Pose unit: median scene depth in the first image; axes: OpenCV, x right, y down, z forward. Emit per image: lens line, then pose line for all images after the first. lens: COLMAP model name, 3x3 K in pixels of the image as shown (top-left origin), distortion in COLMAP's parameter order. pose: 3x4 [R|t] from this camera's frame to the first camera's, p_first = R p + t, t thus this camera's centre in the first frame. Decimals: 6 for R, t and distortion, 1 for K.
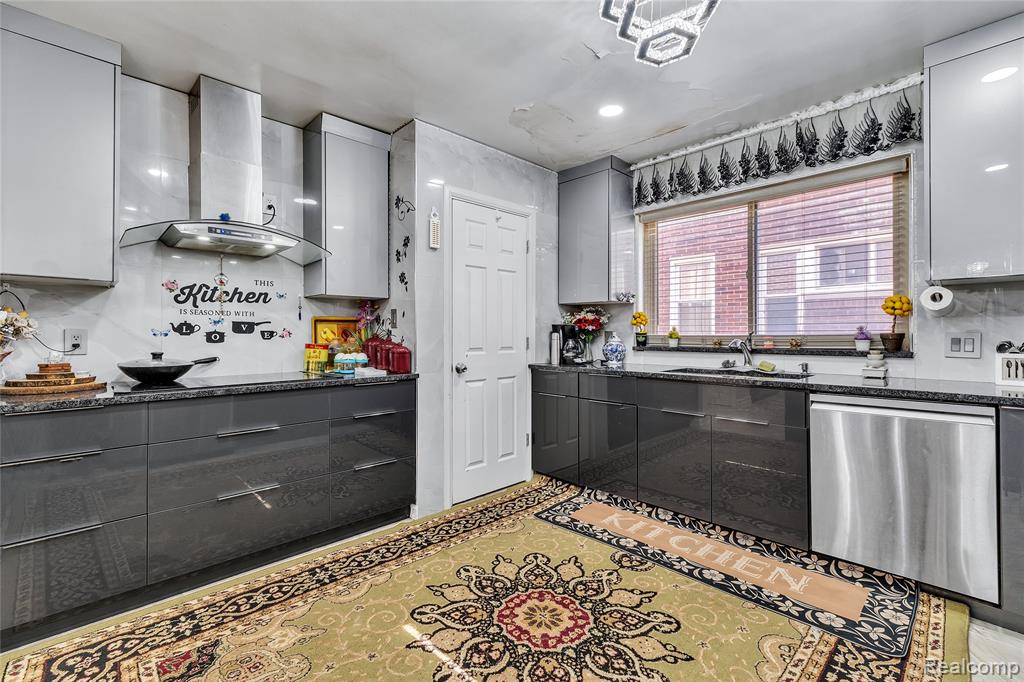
lens RADIAL K [[449.8, 0, 510.3], [0, 449.8, 332.6], [0, 0, 1]] dist [0.004965, 0.000818]
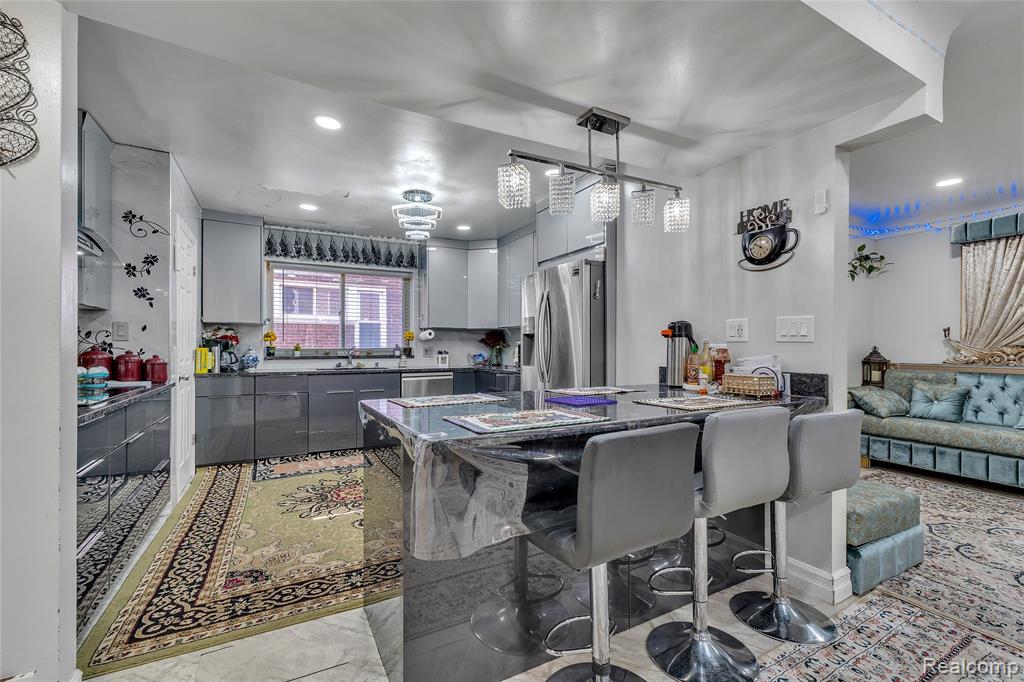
lens RADIAL K [[449.8, 0, 512.7], [0, 449.8, 344.2], [0, 0, 1]] dist [0.004965, 0.000818]
pose [[0.259955, 0.010030, 0.965569, -1.199325], [-0.002771, 0.999950, -0.009641, 0.005232], [-0.965617, -0.000169, 0.259969, -0.119152]]
